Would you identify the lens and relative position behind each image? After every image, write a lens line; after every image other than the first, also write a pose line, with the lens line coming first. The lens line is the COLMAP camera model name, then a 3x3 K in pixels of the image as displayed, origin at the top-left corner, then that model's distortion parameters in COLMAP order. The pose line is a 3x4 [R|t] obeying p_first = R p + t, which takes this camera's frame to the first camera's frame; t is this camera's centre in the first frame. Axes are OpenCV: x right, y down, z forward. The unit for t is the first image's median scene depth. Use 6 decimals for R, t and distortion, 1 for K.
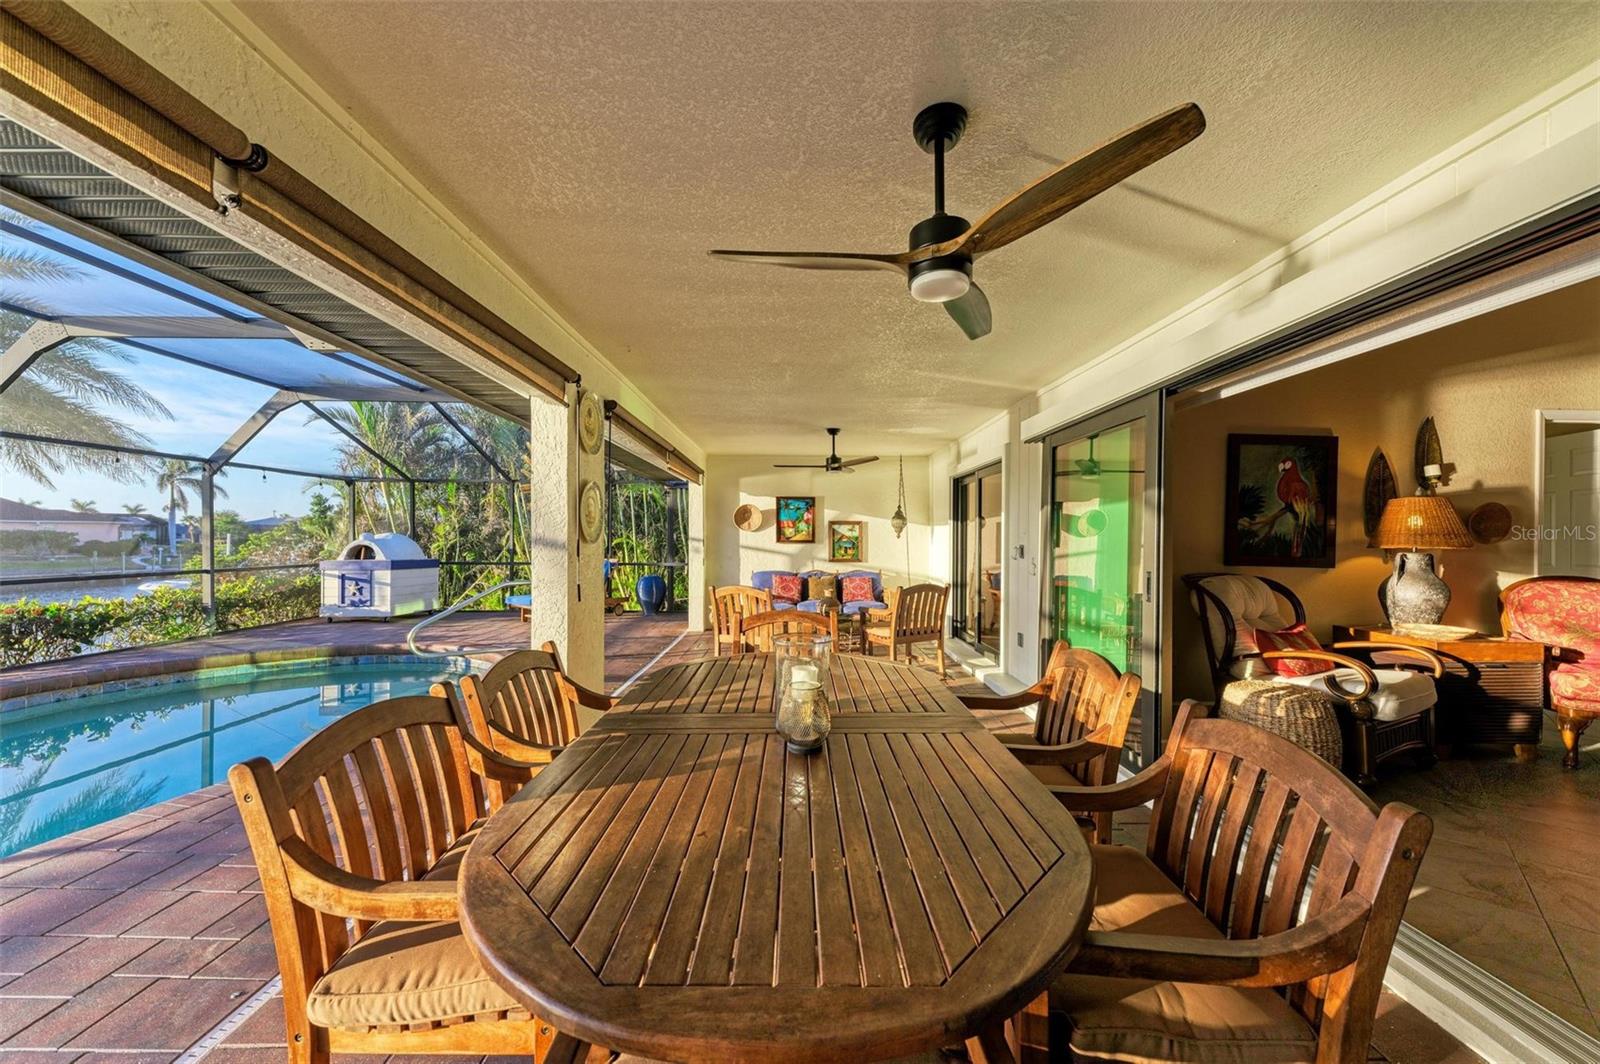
lens RADIAL K [[562.9, 0, 799.5], [0, 562.9, 539.7], [0, 0, 1]] dist [0.025914, -0.008579]
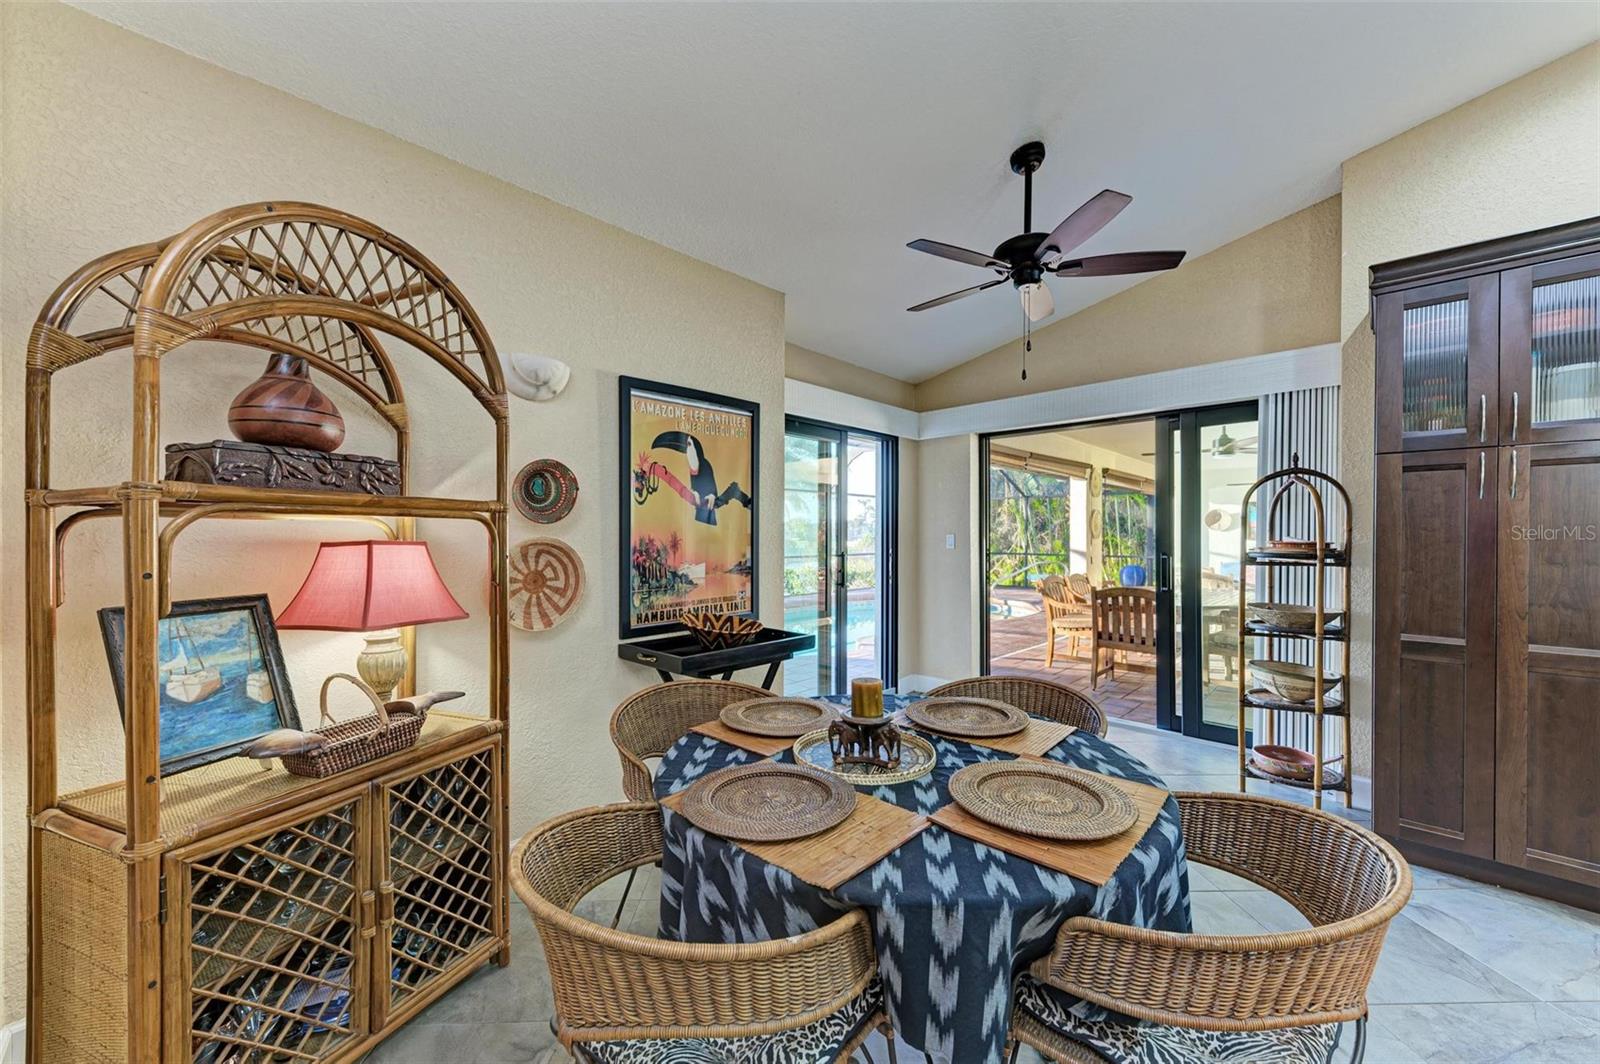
lens RADIAL K [[596.6, 0, 800.0], [0, 596.6, 532.0], [0, 0, 1]] dist [0.001521, -0.000002]
pose [[0.714127, -0.003068, -0.700010, 0.171176], [-0.002679, 0.999971, -0.007116, -0.001386], [0.700011, 0.006957, 0.714098, -0.580179]]
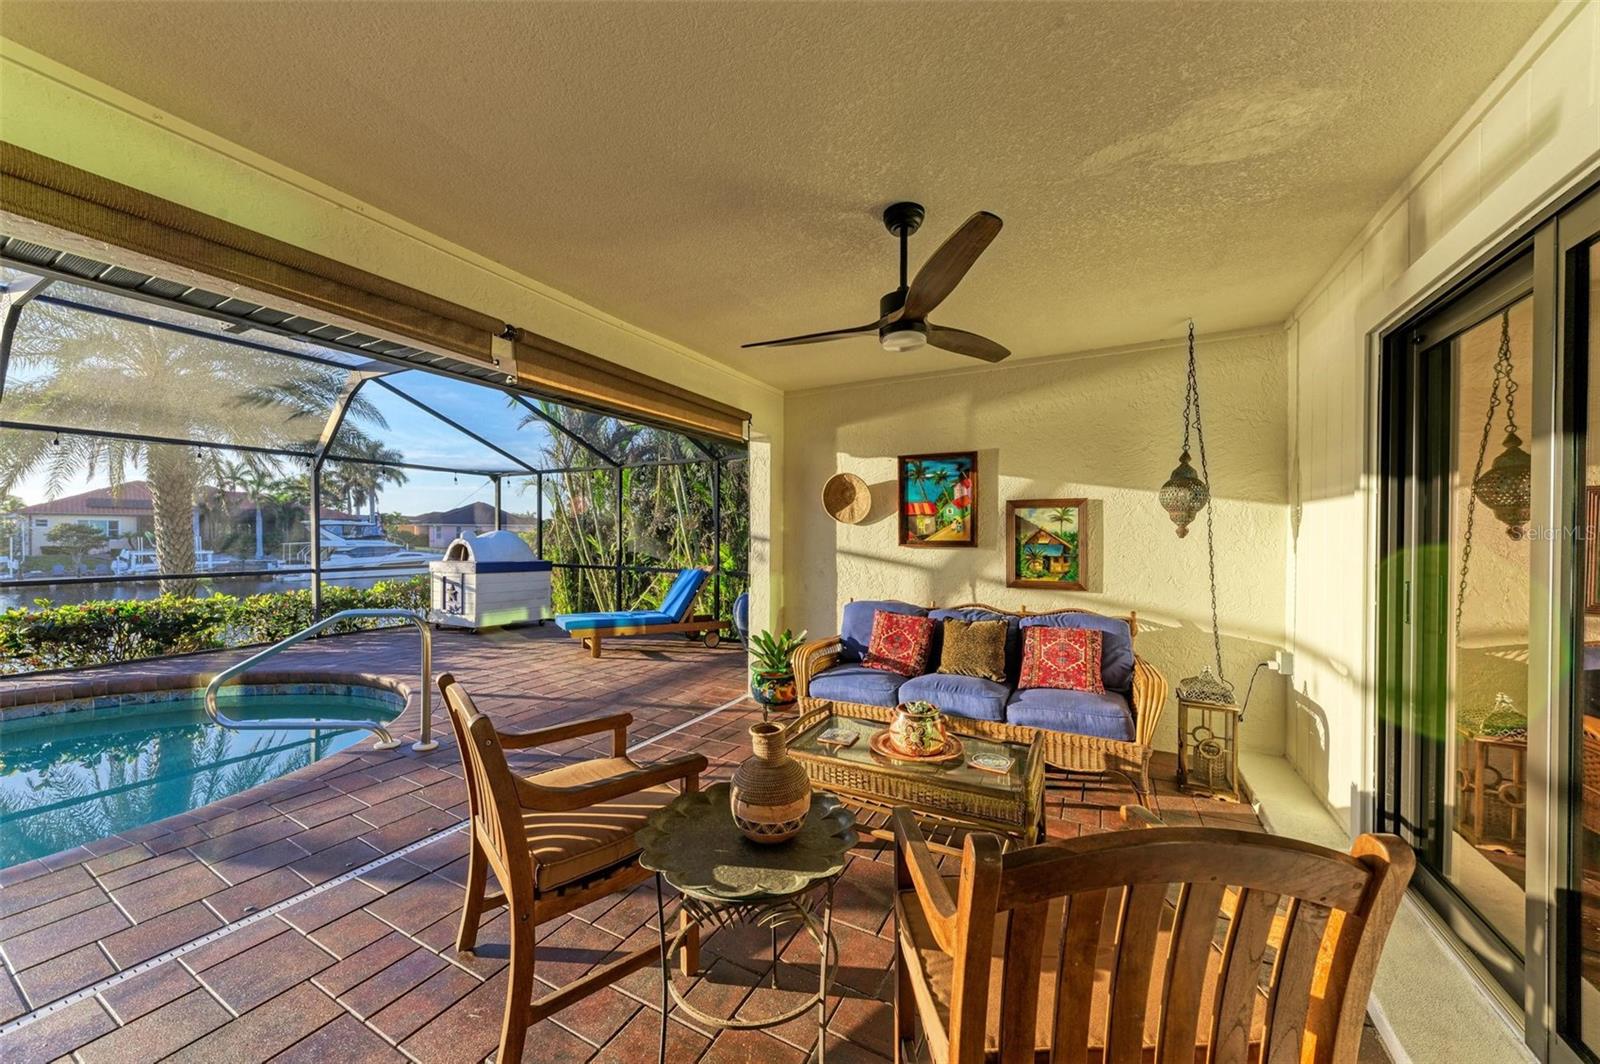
lens RADIAL K [[562.9, 0, 799.5], [0, 562.9, 539.7], [0, 0, 1]] dist [0.025914, -0.008579]
pose [[0.878195, 0.003080, -0.478293, 0.125627], [-0.002498, 0.999995, 0.001852, -0.000756], [0.478296, -0.000432, 0.878198, 0.502249]]
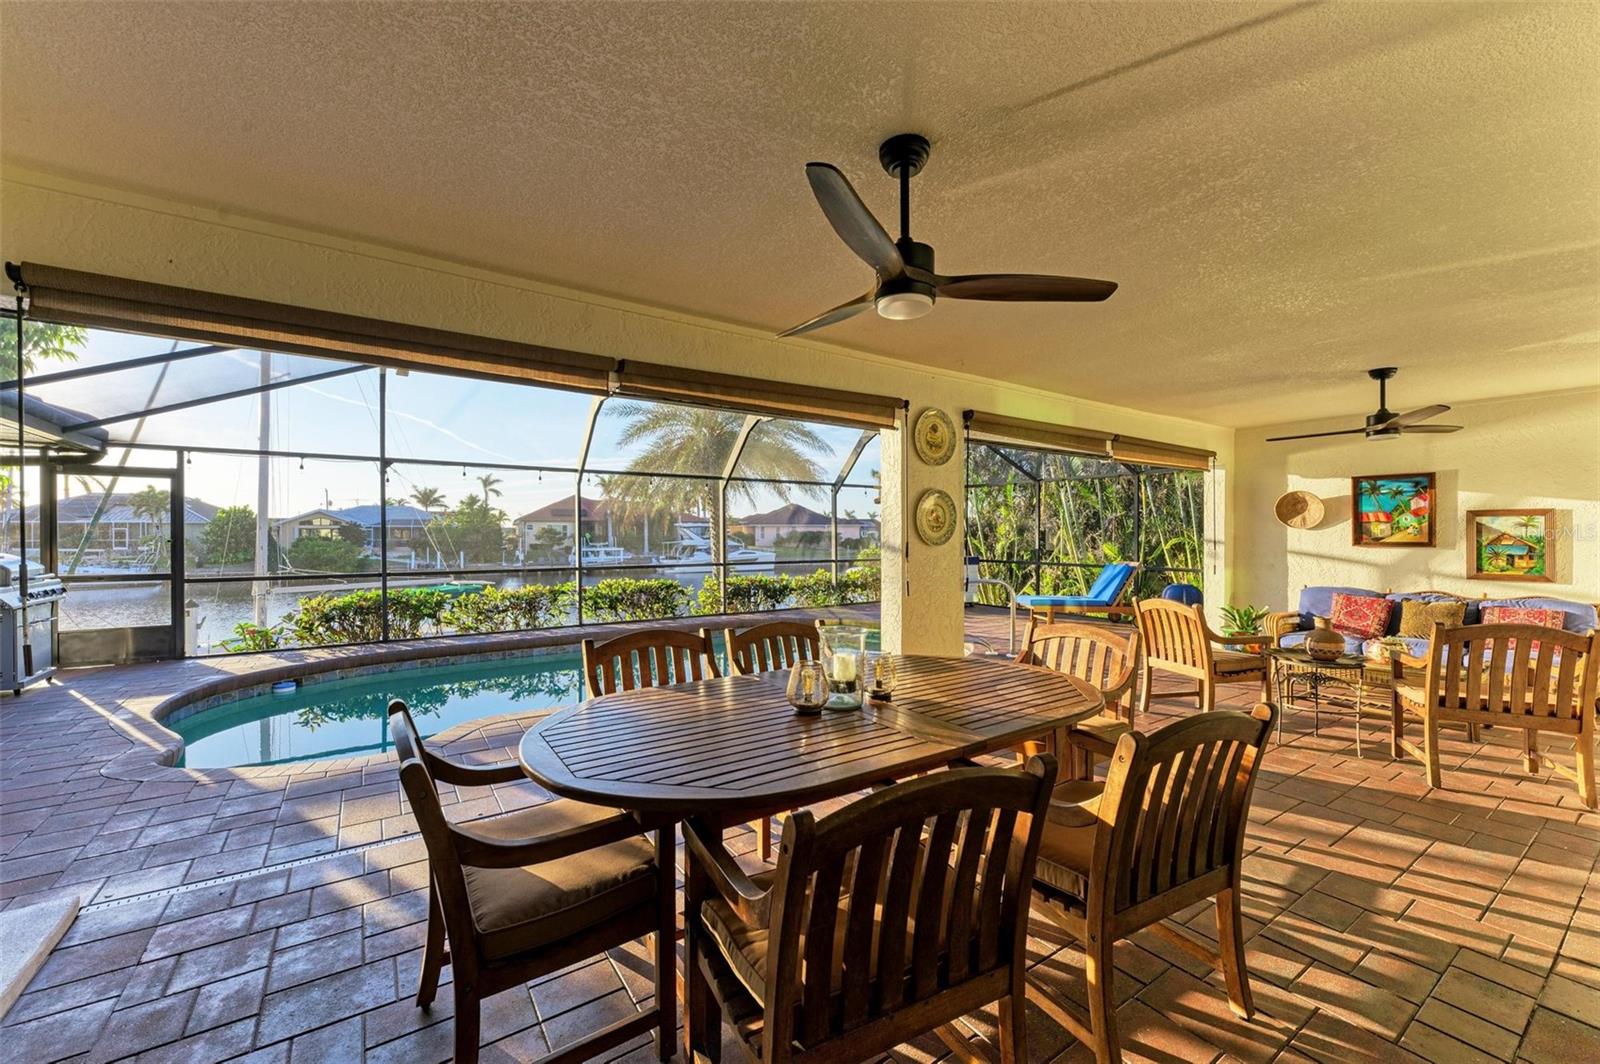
lens RADIAL K [[628.9, 0, 798.7], [0, 628.9, 539.5], [0, 0, 1]] dist [0.005659, -0.000046]
pose [[0.558601, 0.003287, -0.829430, 0.213234], [-0.000619, 0.999994, 0.003546, -0.004333], [0.829436, -0.001468, 0.558599, 0.035149]]
